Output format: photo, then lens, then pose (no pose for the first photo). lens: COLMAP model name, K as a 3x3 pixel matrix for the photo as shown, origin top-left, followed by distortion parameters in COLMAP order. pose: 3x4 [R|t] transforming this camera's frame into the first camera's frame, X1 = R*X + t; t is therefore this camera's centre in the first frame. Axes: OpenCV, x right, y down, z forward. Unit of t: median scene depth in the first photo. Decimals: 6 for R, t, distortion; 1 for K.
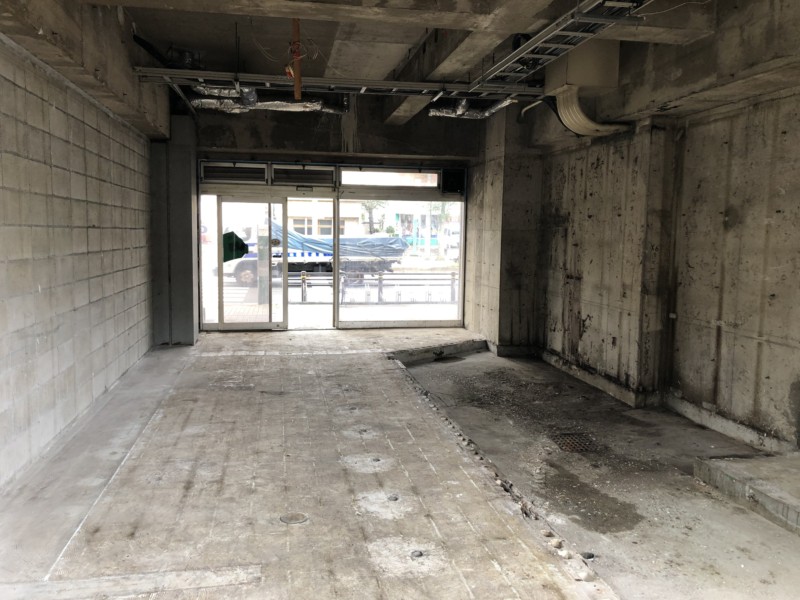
lens RADIAL K [[664.9, 0, 401.9], [0, 664.9, 309.3], [0, 0, 1]] dist [0.001363, 0.007445]
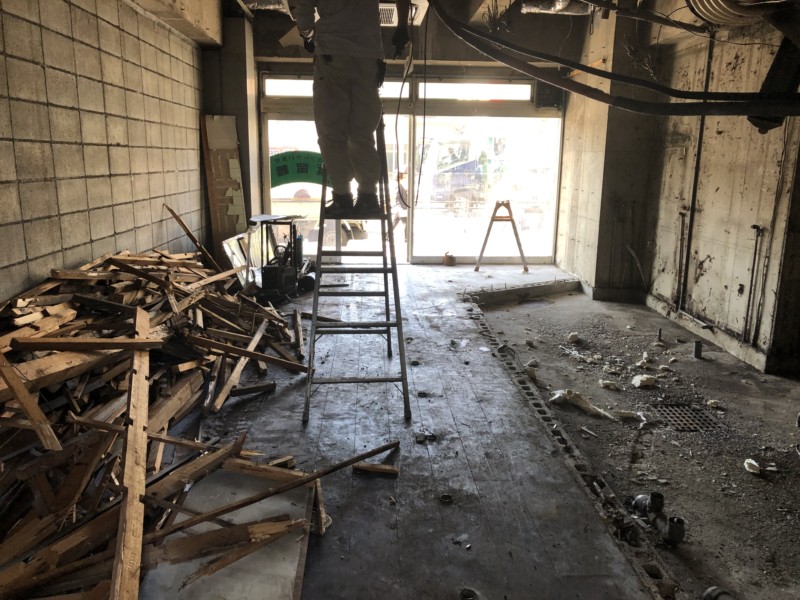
lens RADIAL K [[664.9, 0, 401.9], [0, 664.9, 309.3], [0, 0, 1]] dist [0.001363, 0.007445]
pose [[0.990166, 0.031323, -0.136348, 0.018824], [-0.016500, 0.993958, 0.108518, -0.008207], [0.138923, -0.105201, 0.984700, 0.129358]]
